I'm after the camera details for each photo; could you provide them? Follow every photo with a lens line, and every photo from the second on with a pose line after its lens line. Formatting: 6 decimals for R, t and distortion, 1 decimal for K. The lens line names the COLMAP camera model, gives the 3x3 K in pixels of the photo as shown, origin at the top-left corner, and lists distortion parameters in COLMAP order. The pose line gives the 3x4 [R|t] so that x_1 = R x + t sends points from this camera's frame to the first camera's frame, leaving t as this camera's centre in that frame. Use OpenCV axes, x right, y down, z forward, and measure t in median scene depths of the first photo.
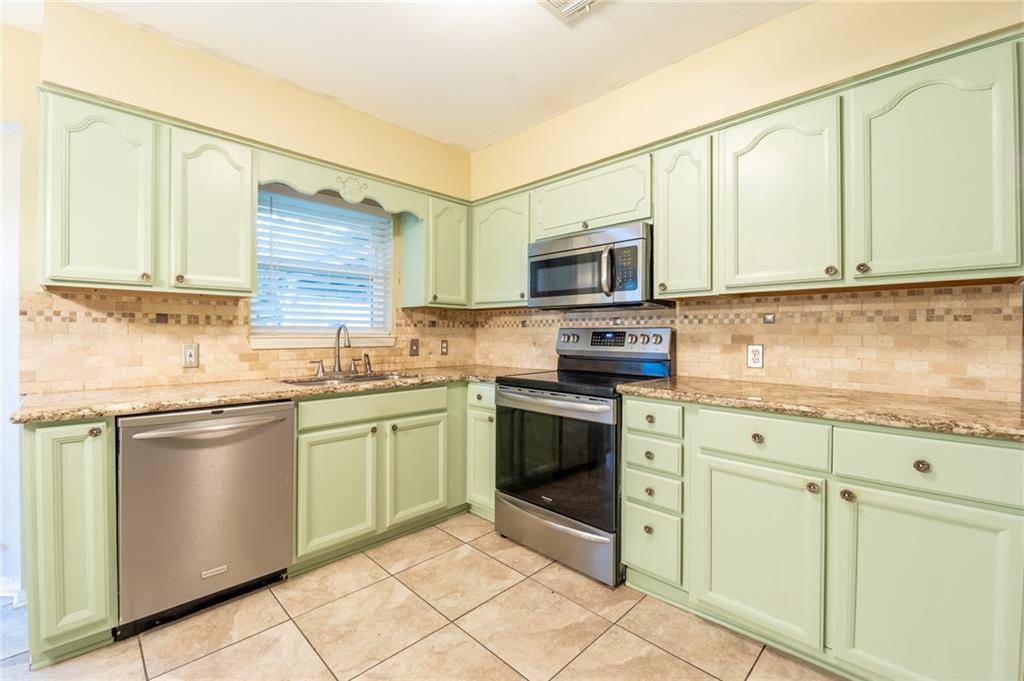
lens RADIAL K [[434.4, 0, 498.2], [0, 434.4, 335.2], [0, 0, 1]] dist [-0.009441, -0.000699]
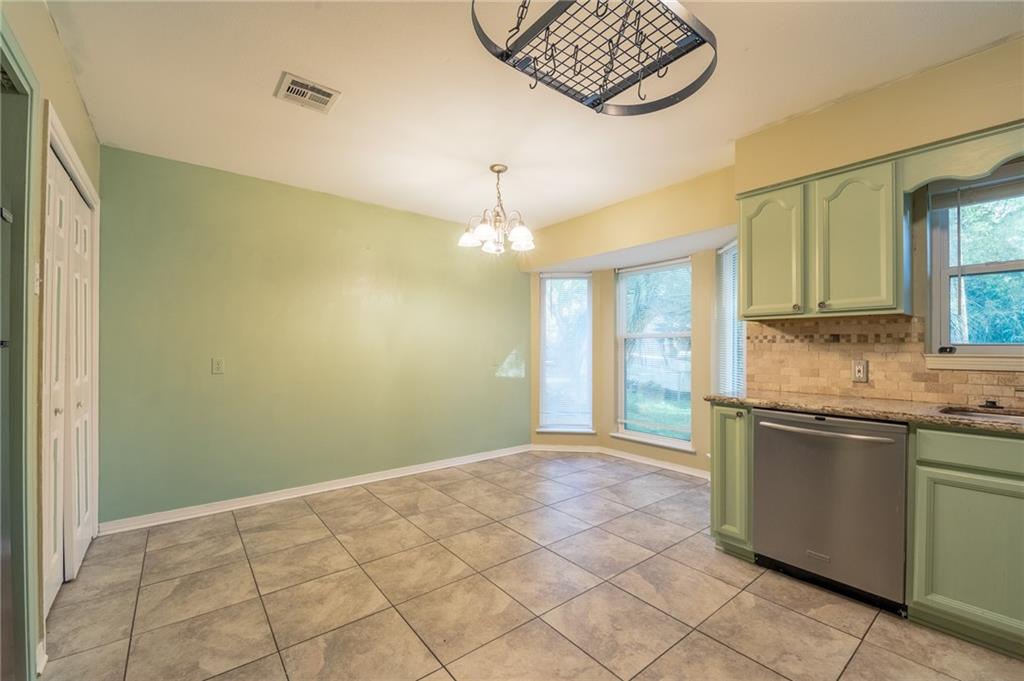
lens RADIAL K [[422.4, 0, 511.0], [0, 422.4, 347.8], [0, 0, 1]] dist [0.001281, -0.000241]
pose [[-0.095196, -0.004378, -0.995449, 0.490239], [-0.008257, 0.999959, -0.003608, -0.001389], [0.995424, 0.007876, -0.095228, 0.247047]]
